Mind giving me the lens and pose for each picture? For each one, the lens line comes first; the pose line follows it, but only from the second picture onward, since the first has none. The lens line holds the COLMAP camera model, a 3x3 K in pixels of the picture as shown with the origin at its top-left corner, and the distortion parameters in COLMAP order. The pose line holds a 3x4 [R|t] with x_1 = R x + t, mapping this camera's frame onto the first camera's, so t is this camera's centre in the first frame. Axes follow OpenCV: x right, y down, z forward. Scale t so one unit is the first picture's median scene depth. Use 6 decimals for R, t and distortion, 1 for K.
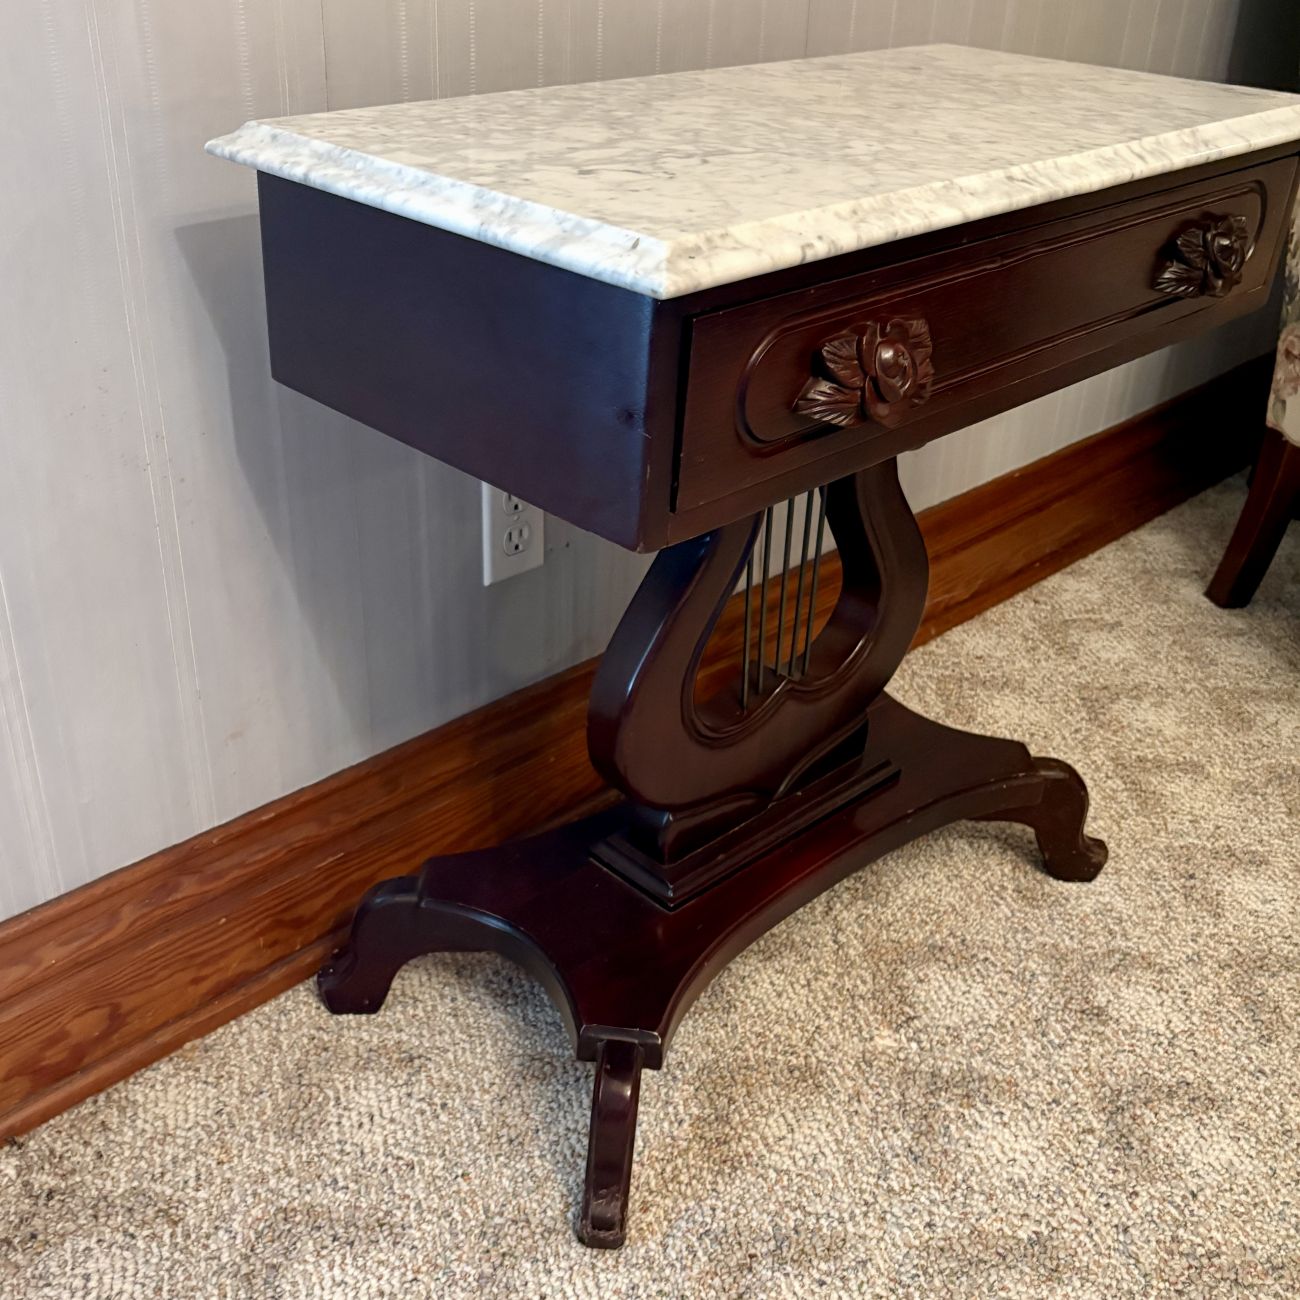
lens RADIAL K [[1532.6, 0, 644.7], [0, 1532.6, 680.7], [0, 0, 1]] dist [0.012208, 0.029762]
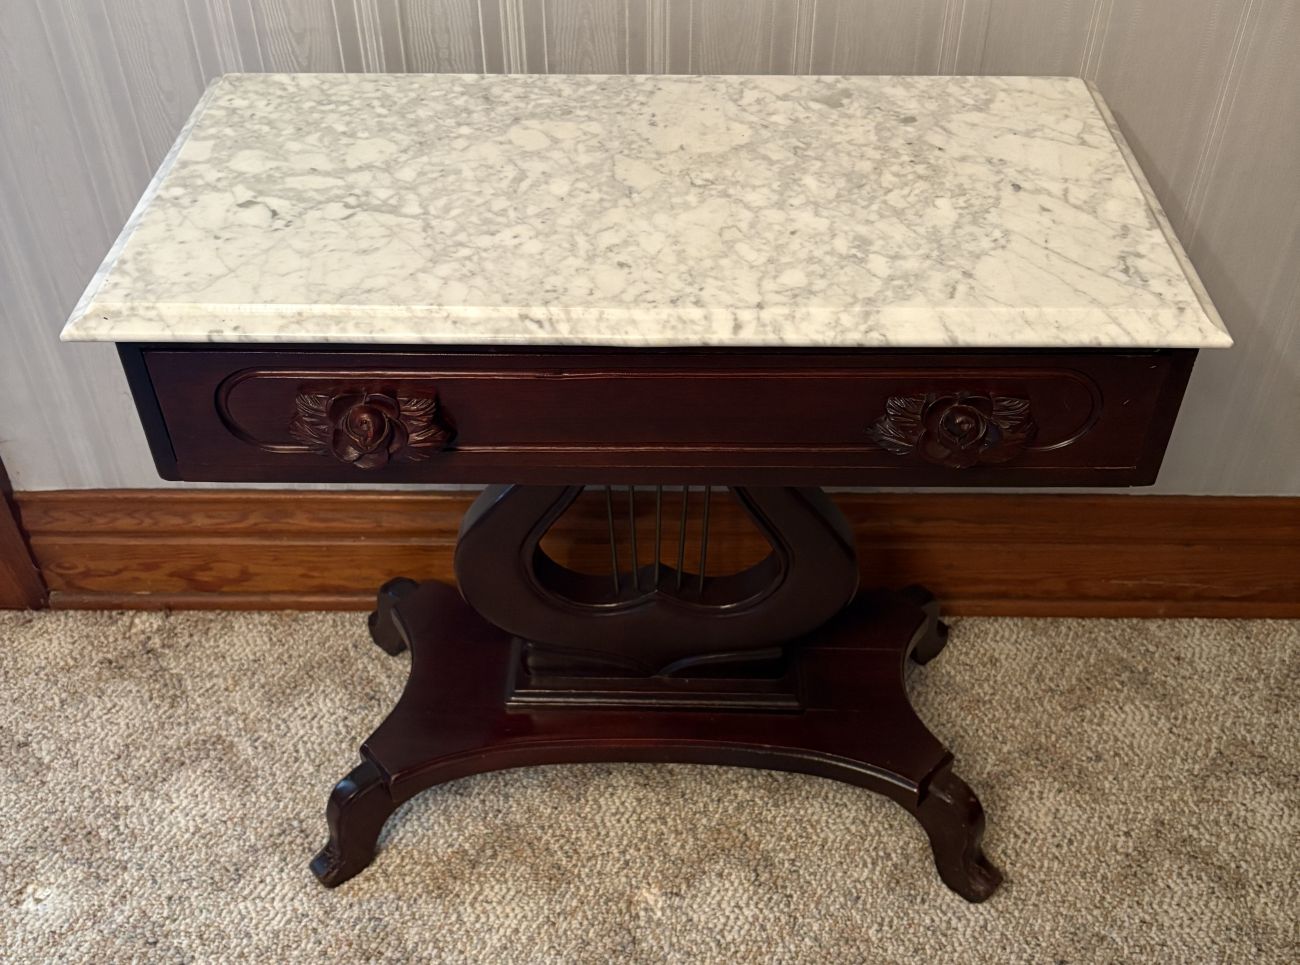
lens RADIAL K [[1411.7, 0, 646.8], [0, 1411.7, 489.5], [0, 0, 1]] dist [0.004813, 0.034292]
pose [[0.687079, 0.442858, -0.576020, 0.720708], [-0.332229, 0.896537, 0.292995, -0.410282], [0.646178, -0.009940, 0.763122, 0.185362]]
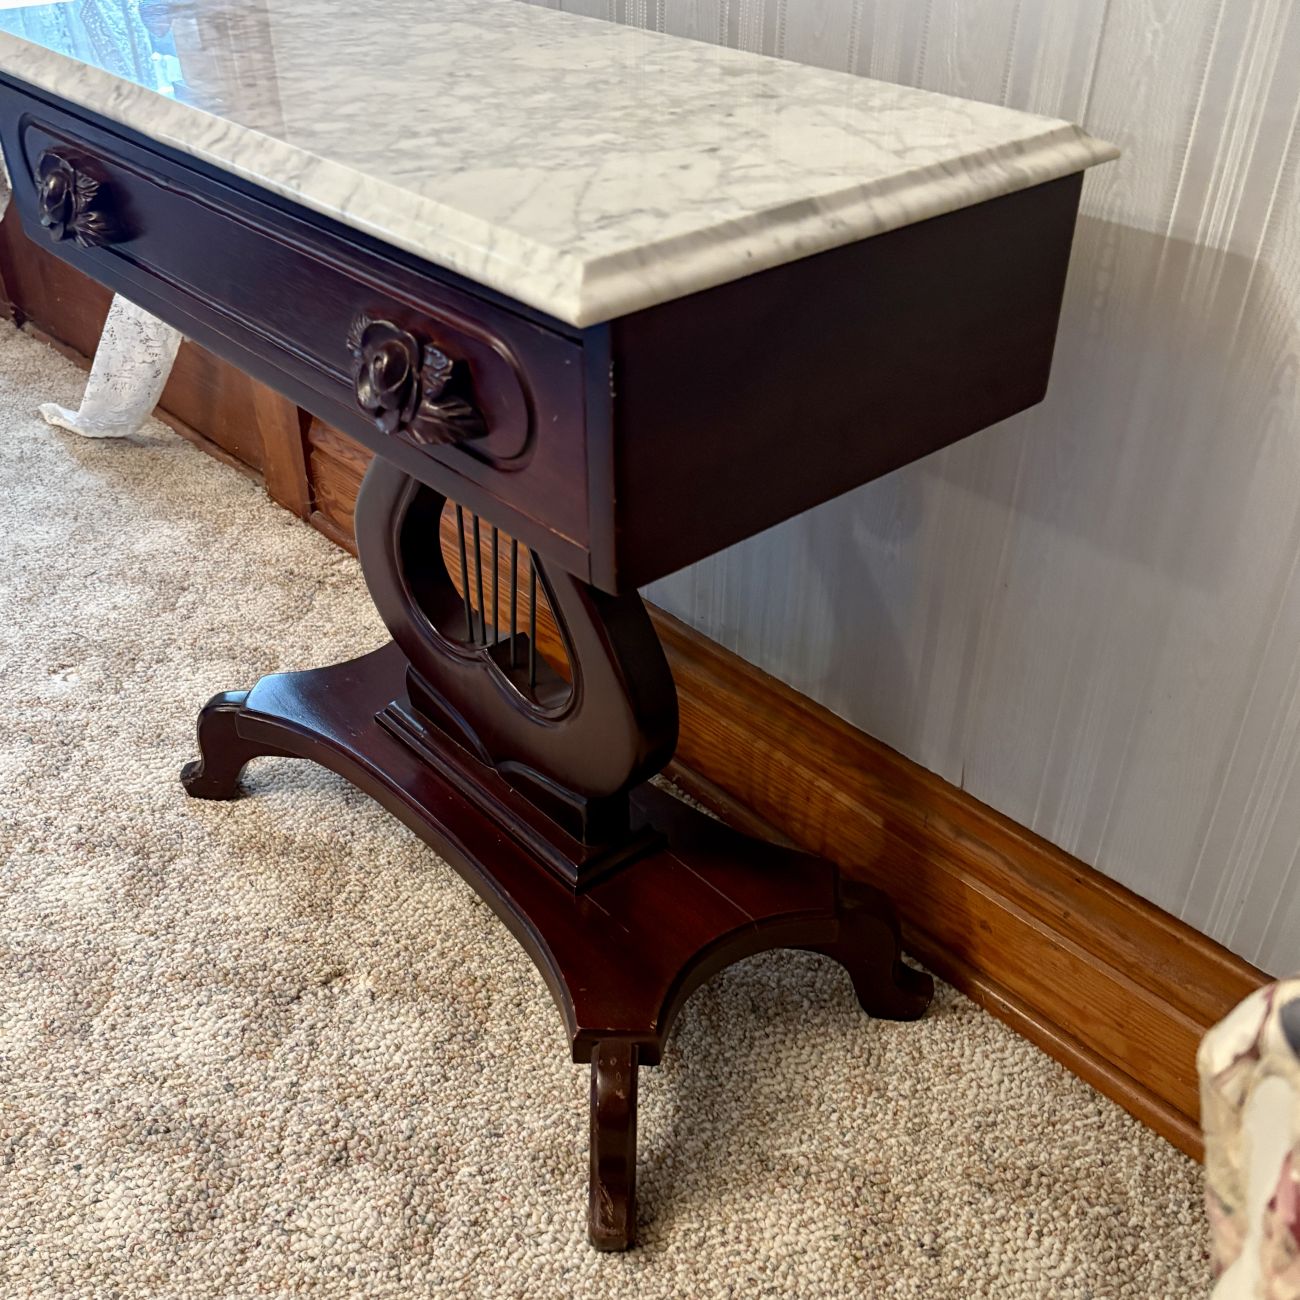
lens RADIAL K [[1423.3, 0, 594.5], [0, 1423.3, 646.7], [0, 0, 1]] dist [0.001864, 0.037238]
pose [[-0.107314, 0.509078, -0.854004, 0.930092], [-0.493789, 0.718245, 0.490201, -0.521017], [0.862935, 0.474303, 0.174300, 0.961009]]
